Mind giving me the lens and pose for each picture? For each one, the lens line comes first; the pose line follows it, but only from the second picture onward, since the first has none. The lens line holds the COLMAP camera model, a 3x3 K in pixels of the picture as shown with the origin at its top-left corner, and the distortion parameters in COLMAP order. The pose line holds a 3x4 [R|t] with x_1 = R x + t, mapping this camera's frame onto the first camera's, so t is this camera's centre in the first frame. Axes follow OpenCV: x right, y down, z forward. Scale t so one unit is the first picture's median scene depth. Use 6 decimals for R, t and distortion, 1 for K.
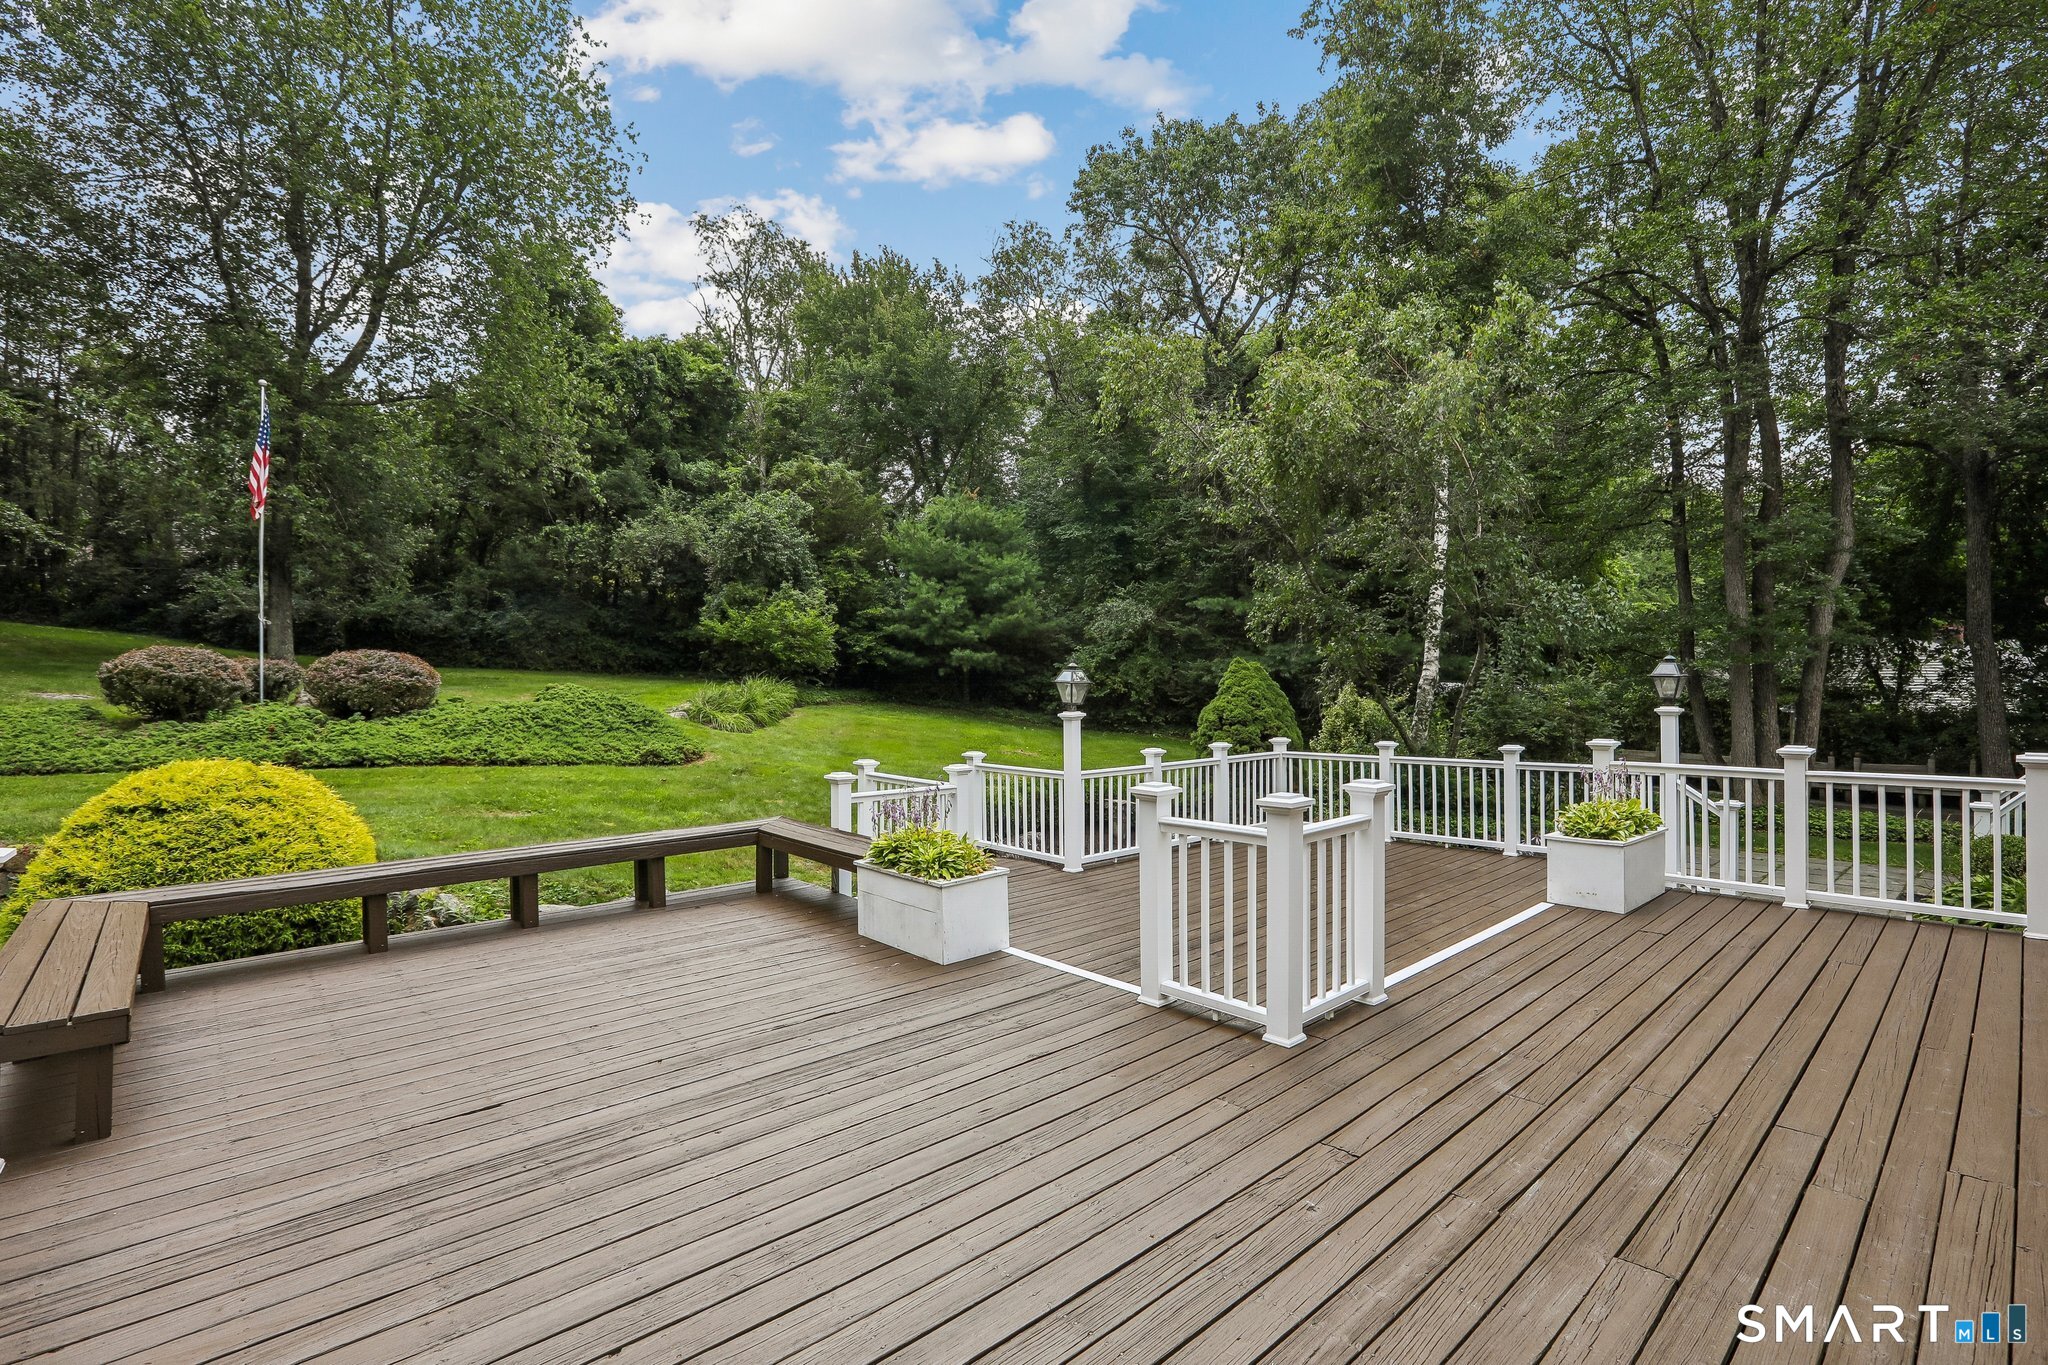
lens RADIAL K [[952.3, 0, 1007.1], [0, 952.3, 685.9], [0, 0, 1]] dist [-0.039749, 0.016713]
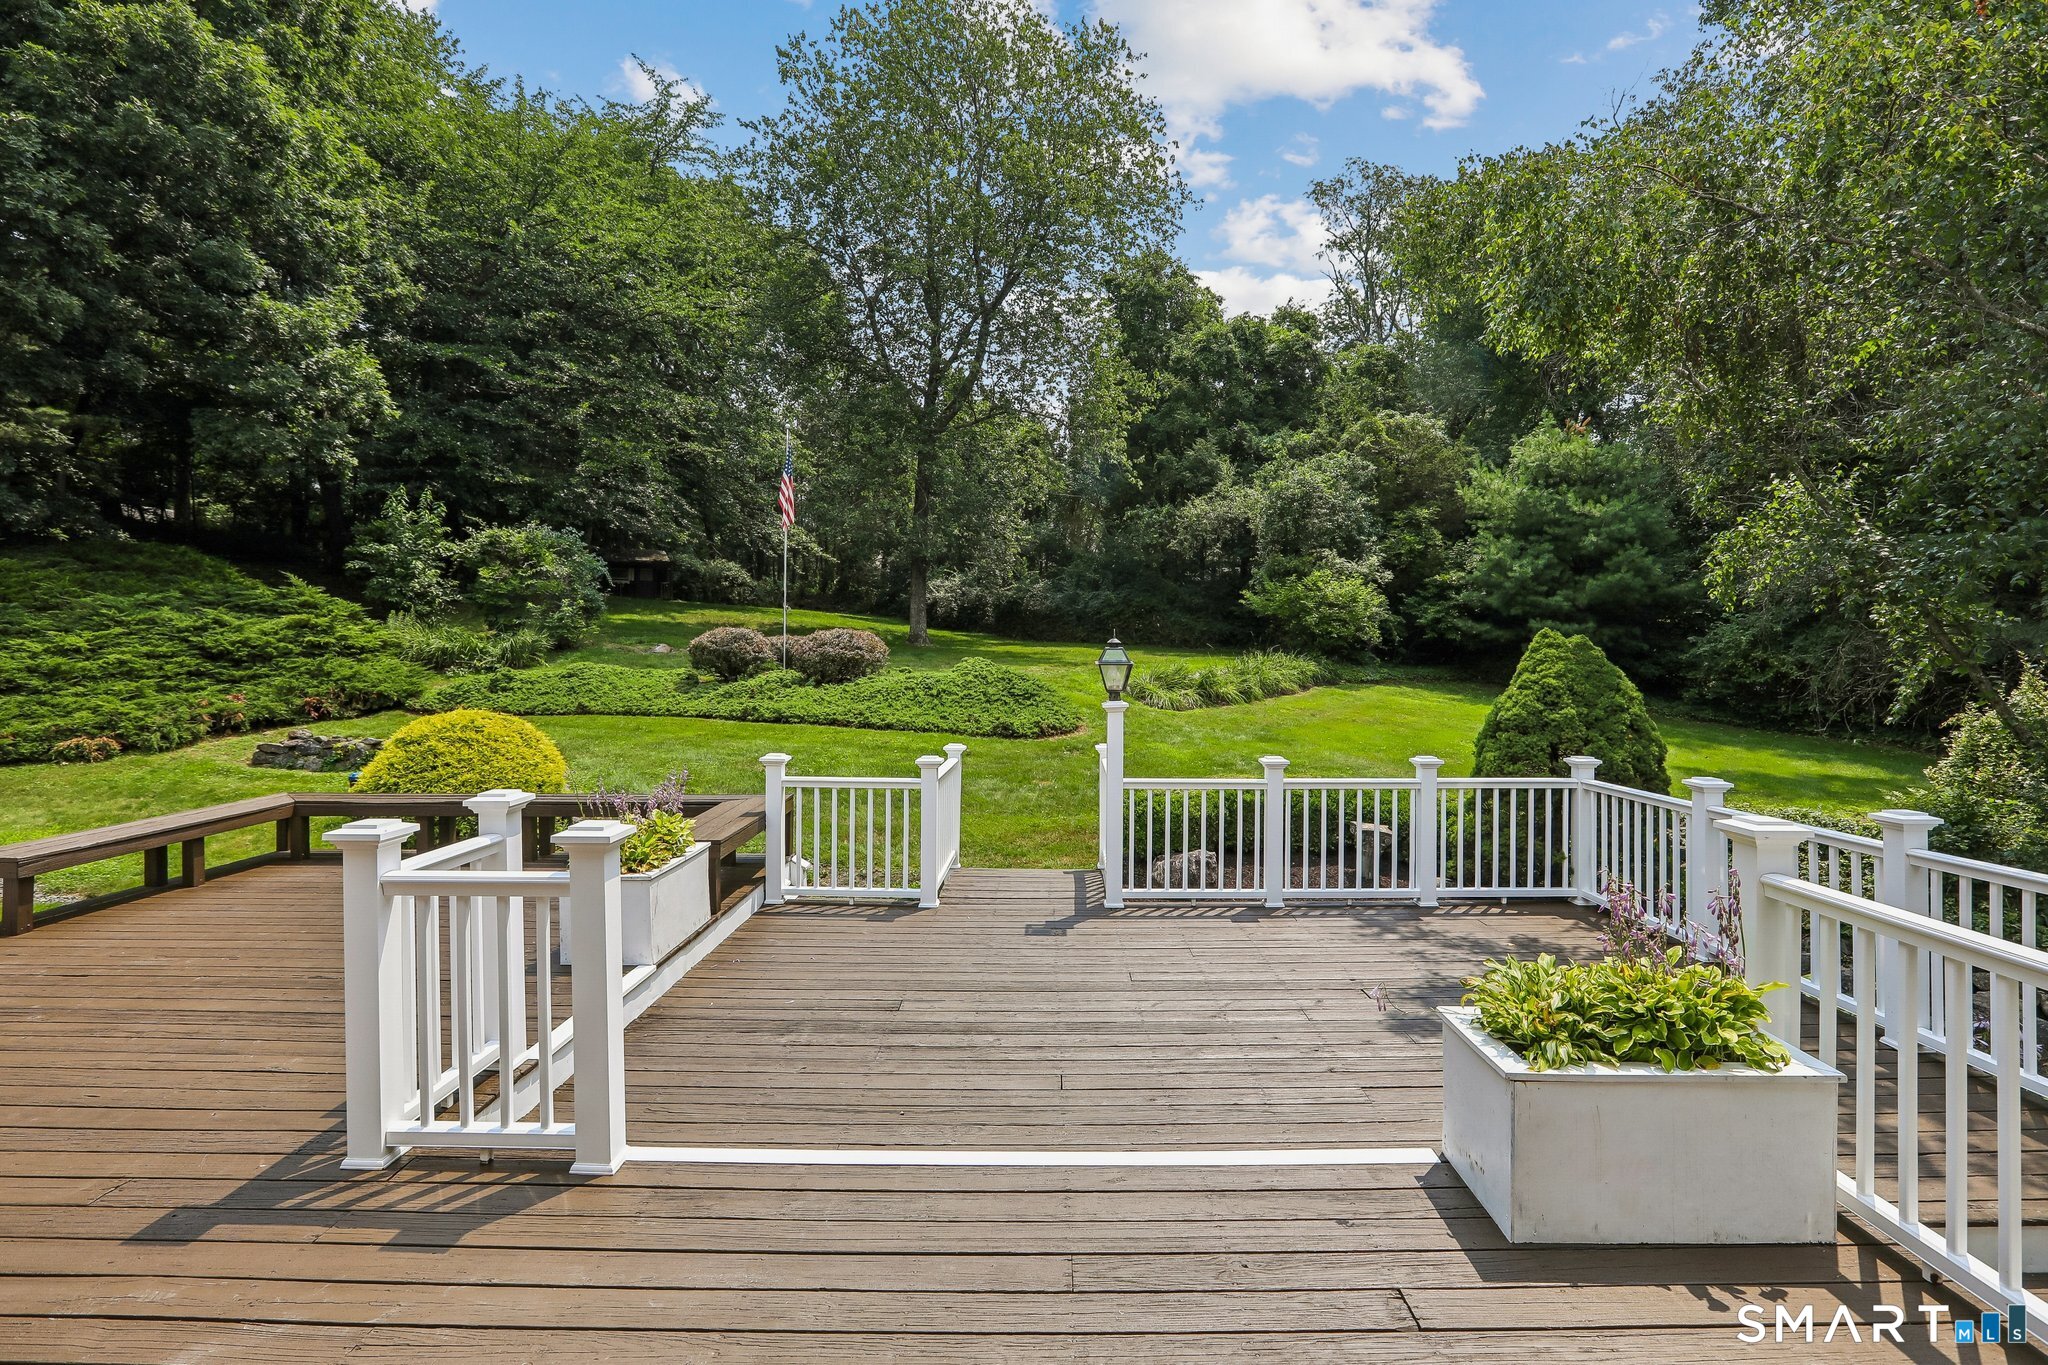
lens RADIAL K [[952.3, 0, 1029.4], [0, 952.3, 648.5], [0, 0, 1]] dist [-0.039749, 0.016713]
pose [[0.755424, 0.005146, -0.655217, 0.148192], [-0.011926, 0.999911, -0.005896, -0.003568], [0.655128, 0.012268, 0.755418, 0.096754]]
